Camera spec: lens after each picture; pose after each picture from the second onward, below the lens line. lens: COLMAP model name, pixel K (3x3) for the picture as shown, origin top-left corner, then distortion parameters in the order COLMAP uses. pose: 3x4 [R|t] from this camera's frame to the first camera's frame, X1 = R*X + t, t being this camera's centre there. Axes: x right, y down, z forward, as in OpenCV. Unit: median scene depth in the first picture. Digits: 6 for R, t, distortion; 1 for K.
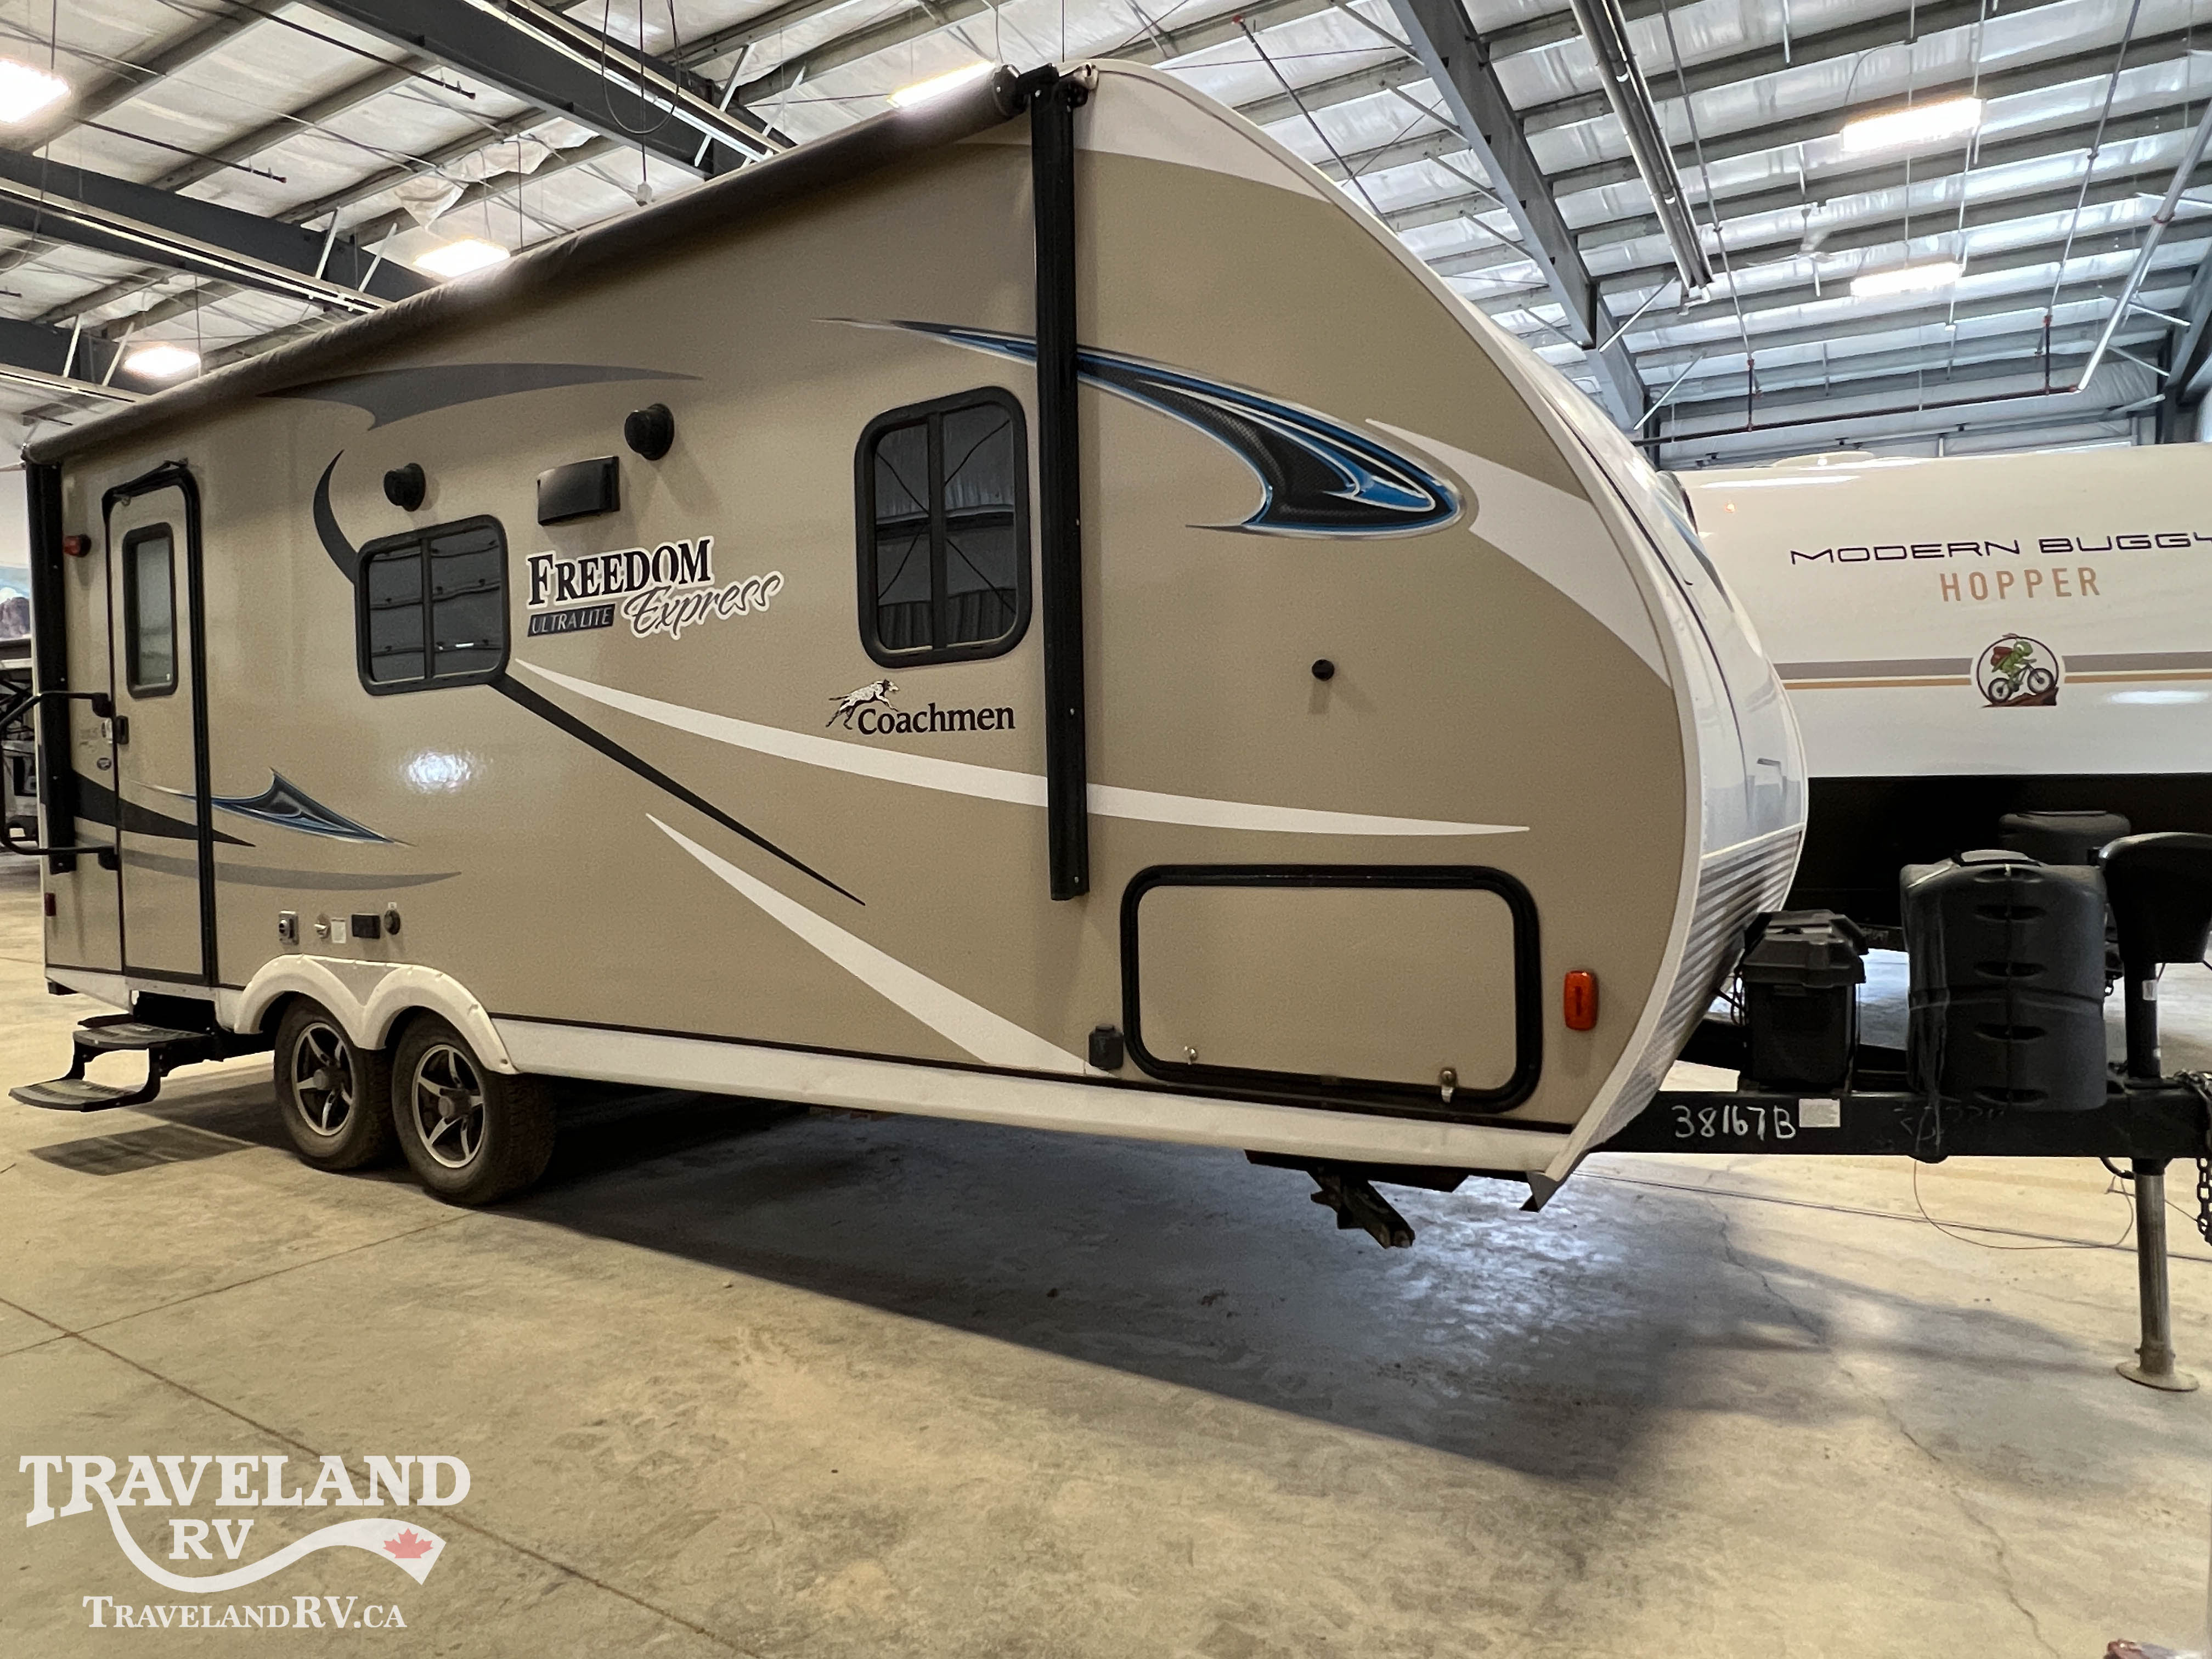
lens RADIAL K [[1303.9, 0, 1106.0], [0, 1303.9, 829.5], [0, 0, 1]] dist [-0.001844, -0.000199]
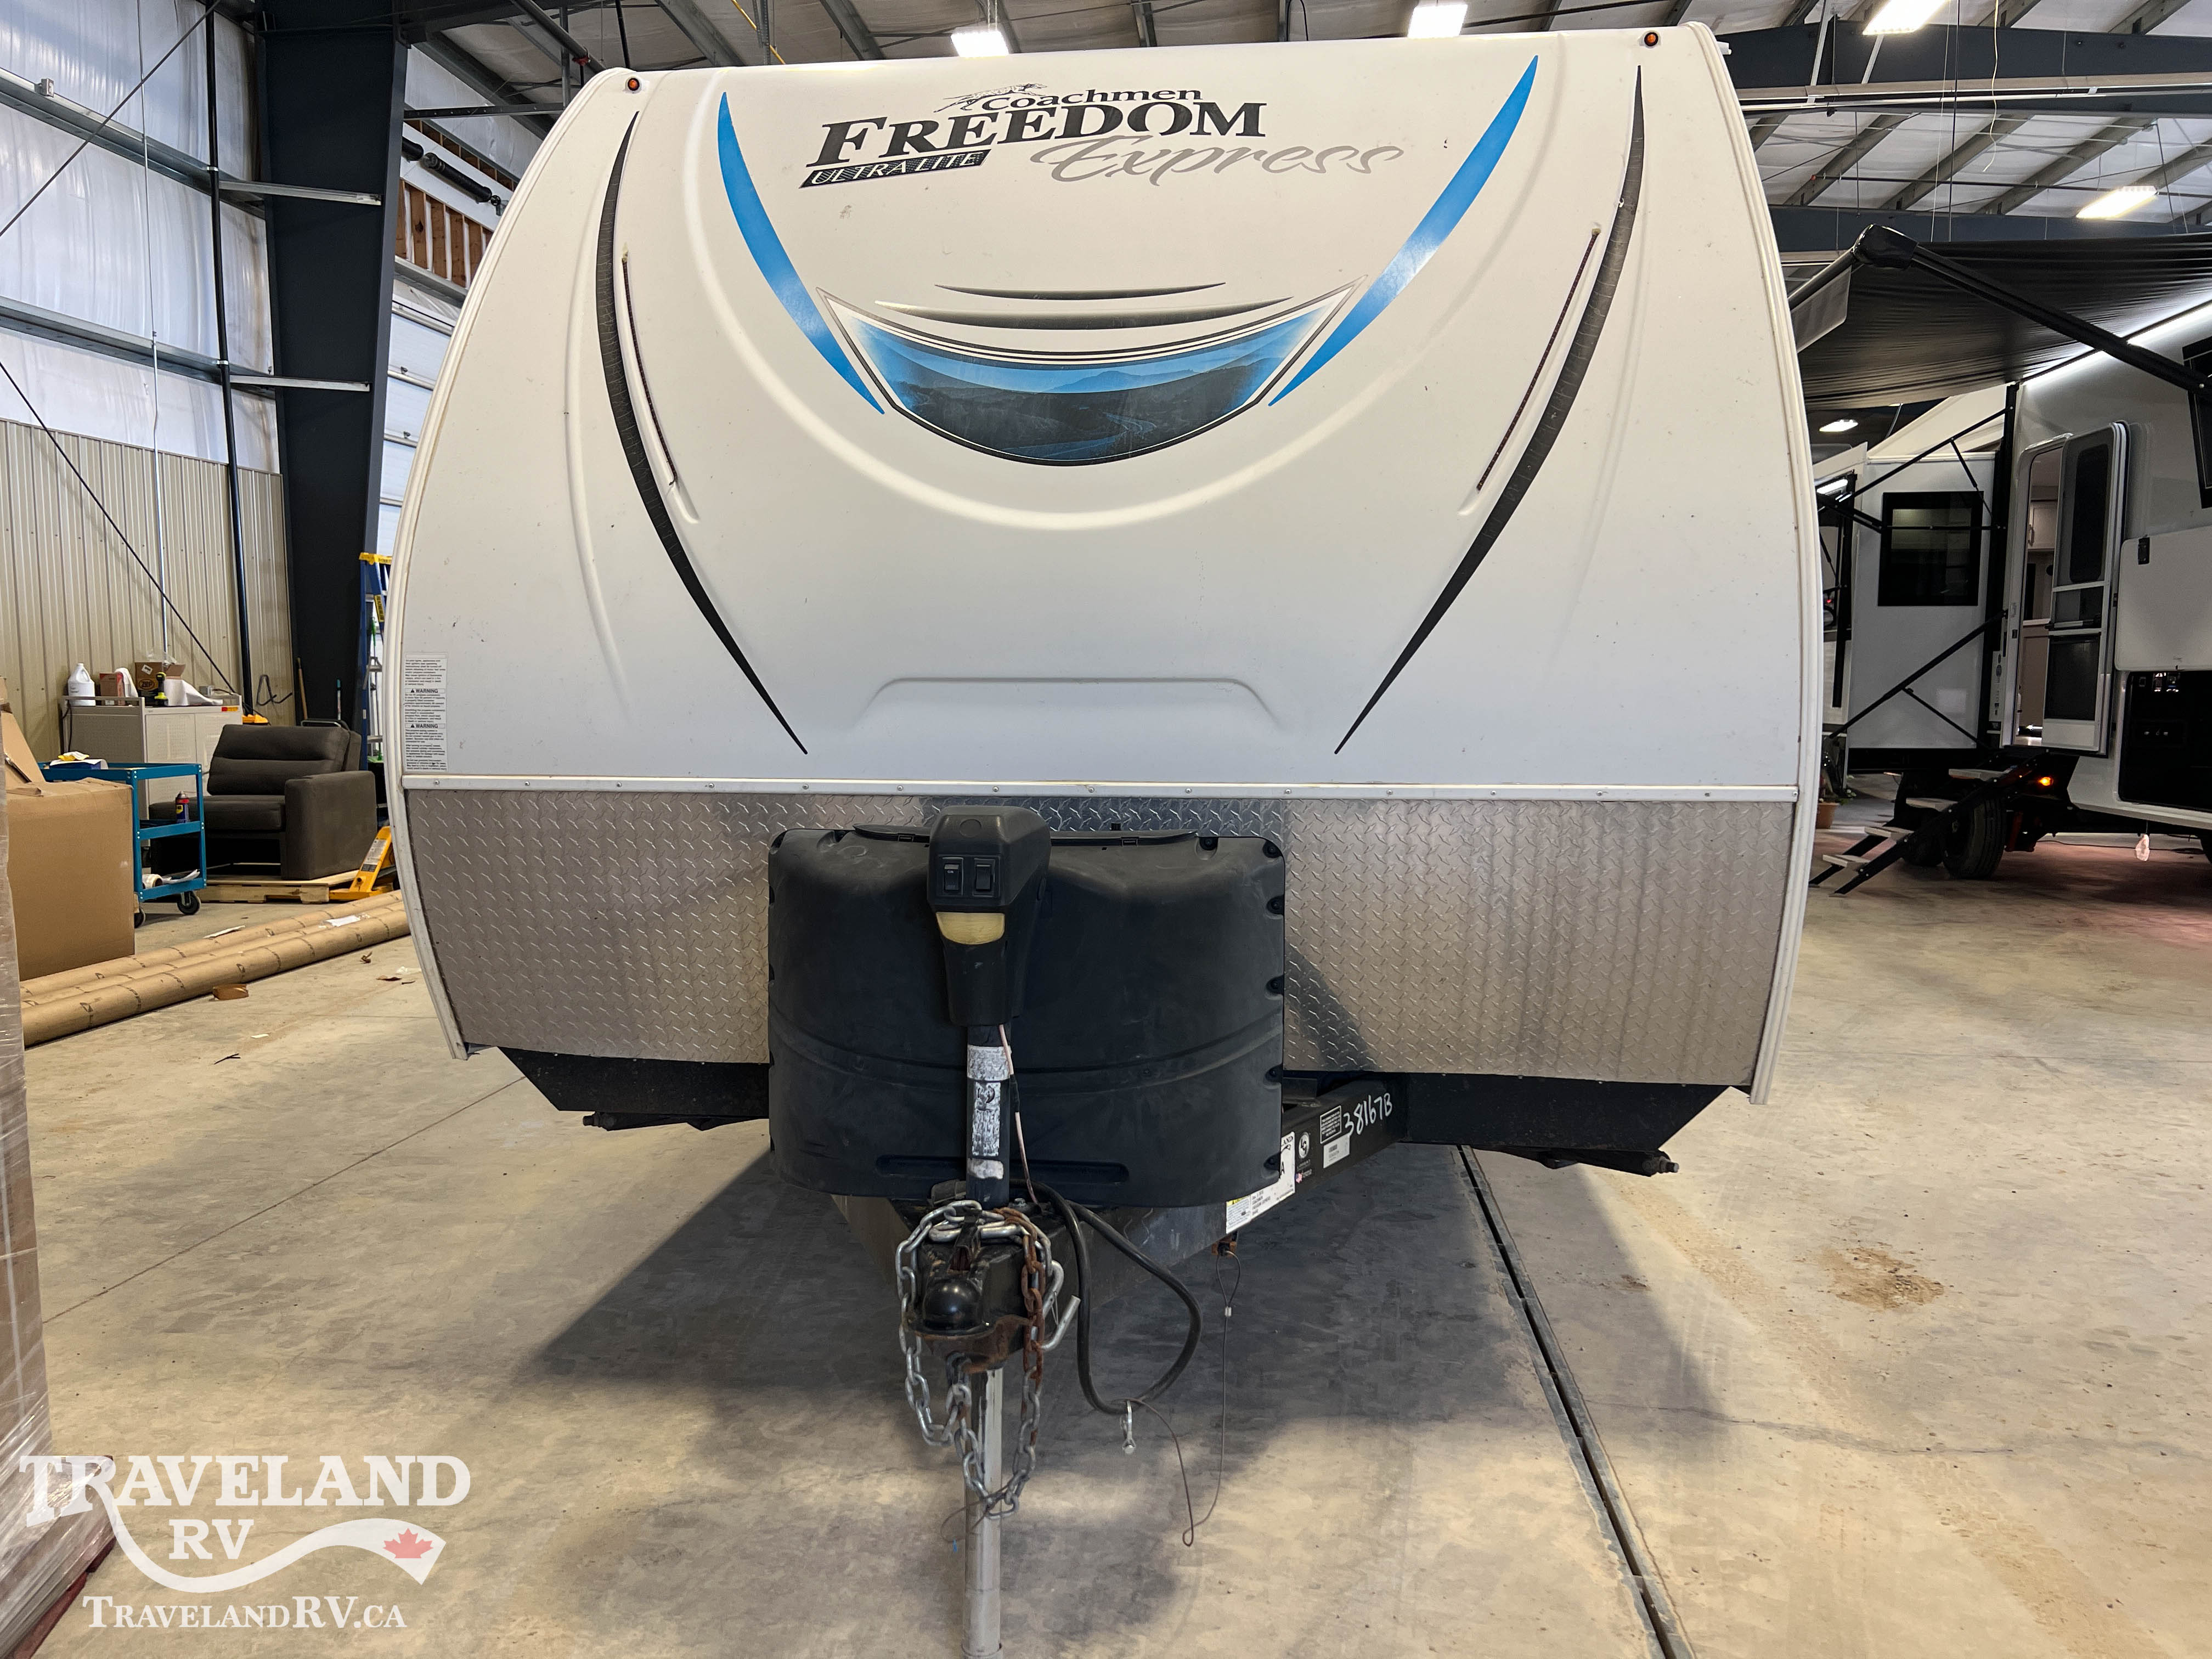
lens RADIAL K [[1642.9, 0, 1106.0], [0, 1642.9, 829.5], [0, 0, 1]] dist [0.020444, -0.004166]
pose [[0.424873, 0.082920, -0.901447, 1.115842], [-0.031937, 0.996549, 0.076616, -0.035902], [0.904689, -0.003763, 0.426055, 0.538163]]
